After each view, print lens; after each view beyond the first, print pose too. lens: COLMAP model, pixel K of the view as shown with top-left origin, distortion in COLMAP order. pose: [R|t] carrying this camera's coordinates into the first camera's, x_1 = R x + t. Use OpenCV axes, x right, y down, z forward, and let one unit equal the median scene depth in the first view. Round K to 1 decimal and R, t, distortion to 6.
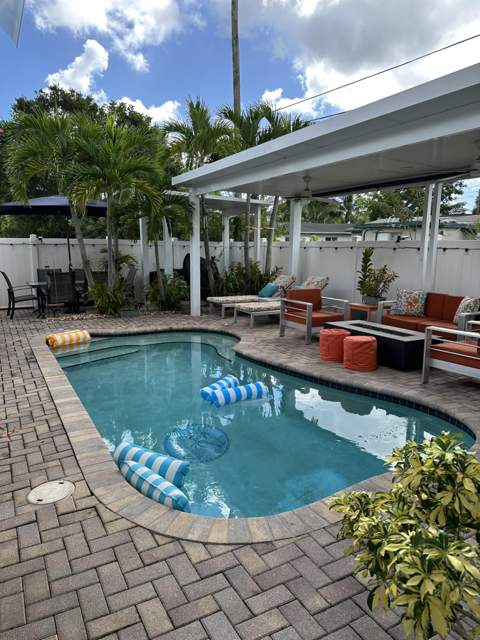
lens RADIAL K [[454.8, 0, 242.1], [0, 454.8, 319.7], [0, 0, 1]] dist [0.048150, -0.066261]
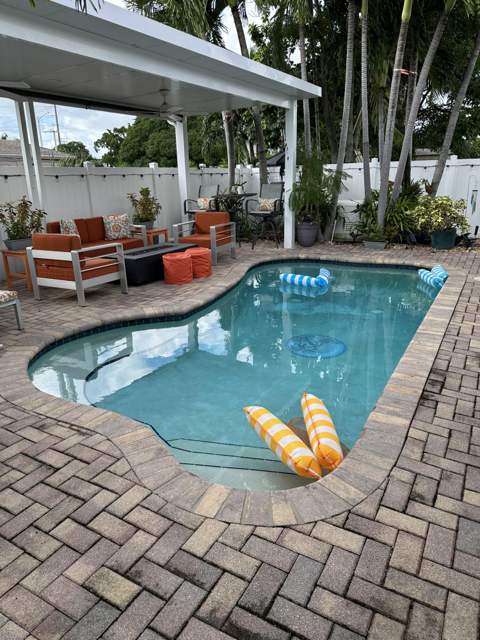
lens RADIAL K [[454.8, 0, 240.9], [0, 454.8, 321.4], [0, 0, 1]] dist [0.048150, -0.066261]
pose [[-0.537395, -0.244123, 0.807224, -0.896107], [0.143282, 0.916839, 0.372661, -0.244100], [-0.831070, 0.315927, -0.457726, 1.683888]]
